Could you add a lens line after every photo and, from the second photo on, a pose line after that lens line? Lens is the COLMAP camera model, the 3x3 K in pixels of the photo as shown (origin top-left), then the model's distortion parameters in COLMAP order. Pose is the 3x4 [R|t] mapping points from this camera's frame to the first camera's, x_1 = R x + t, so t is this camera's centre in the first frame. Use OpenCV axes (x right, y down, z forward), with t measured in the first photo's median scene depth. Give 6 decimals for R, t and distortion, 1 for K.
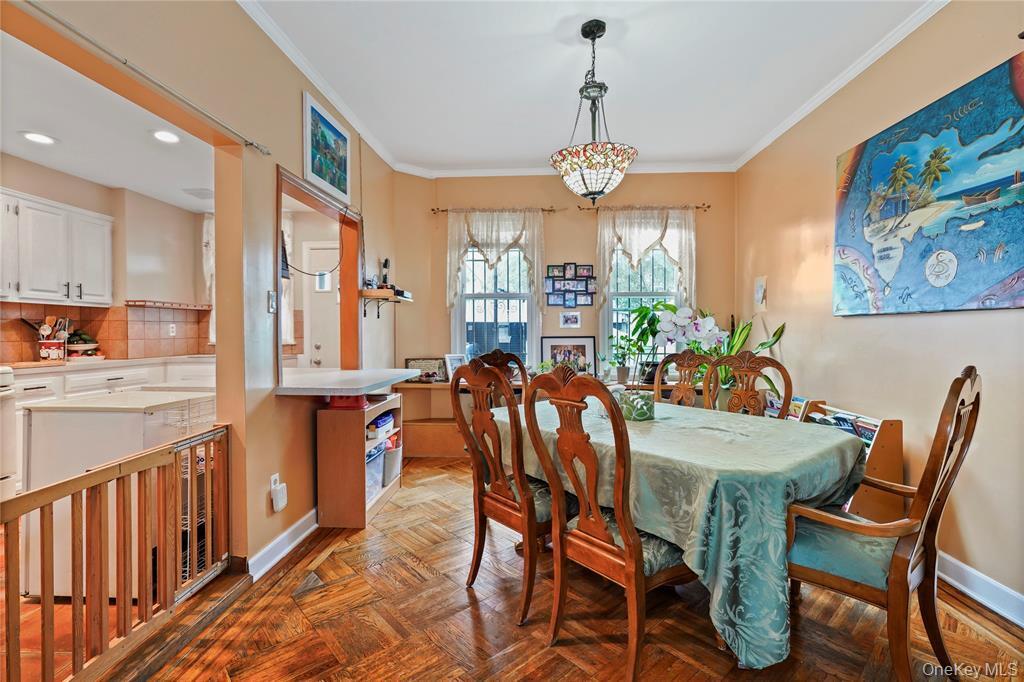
lens RADIAL K [[468.7, 0, 513.3], [0, 468.7, 339.8], [0, 0, 1]] dist [0.016979, 0.000564]
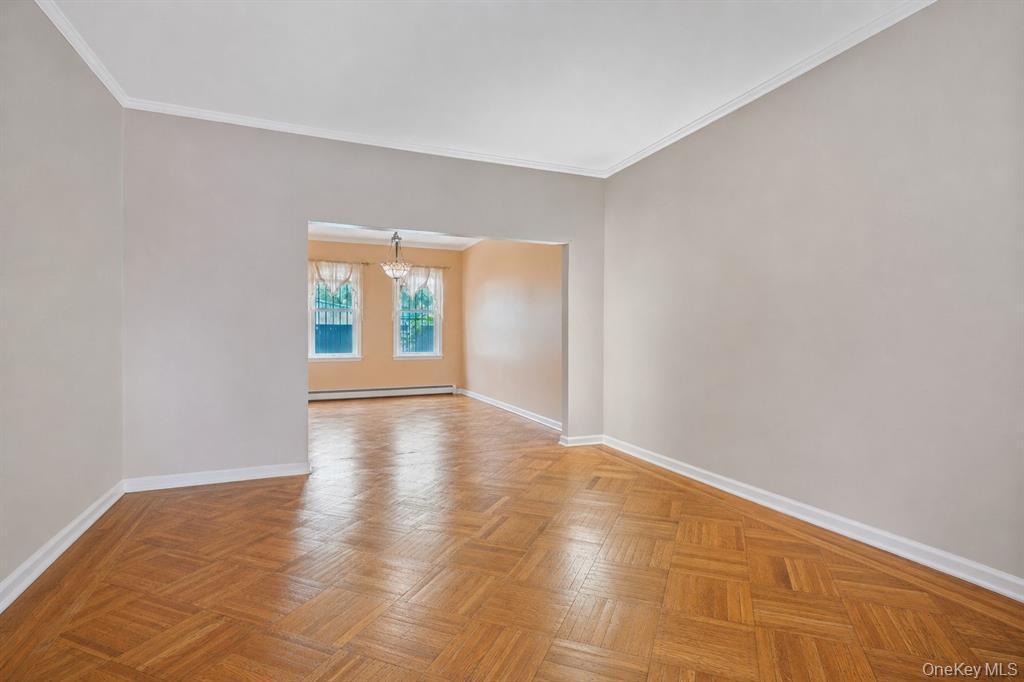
lens RADIAL K [[468.7, 0, 512.8], [0, 468.7, 338.6], [0, 0, 1]] dist [0.016979, 0.000564]
pose [[0.895530, 0.000081, 0.445001, -0.224644], [0.002653, 0.999981, -0.005521, 0.026226], [-0.444993, 0.006125, 0.895513, -0.885606]]
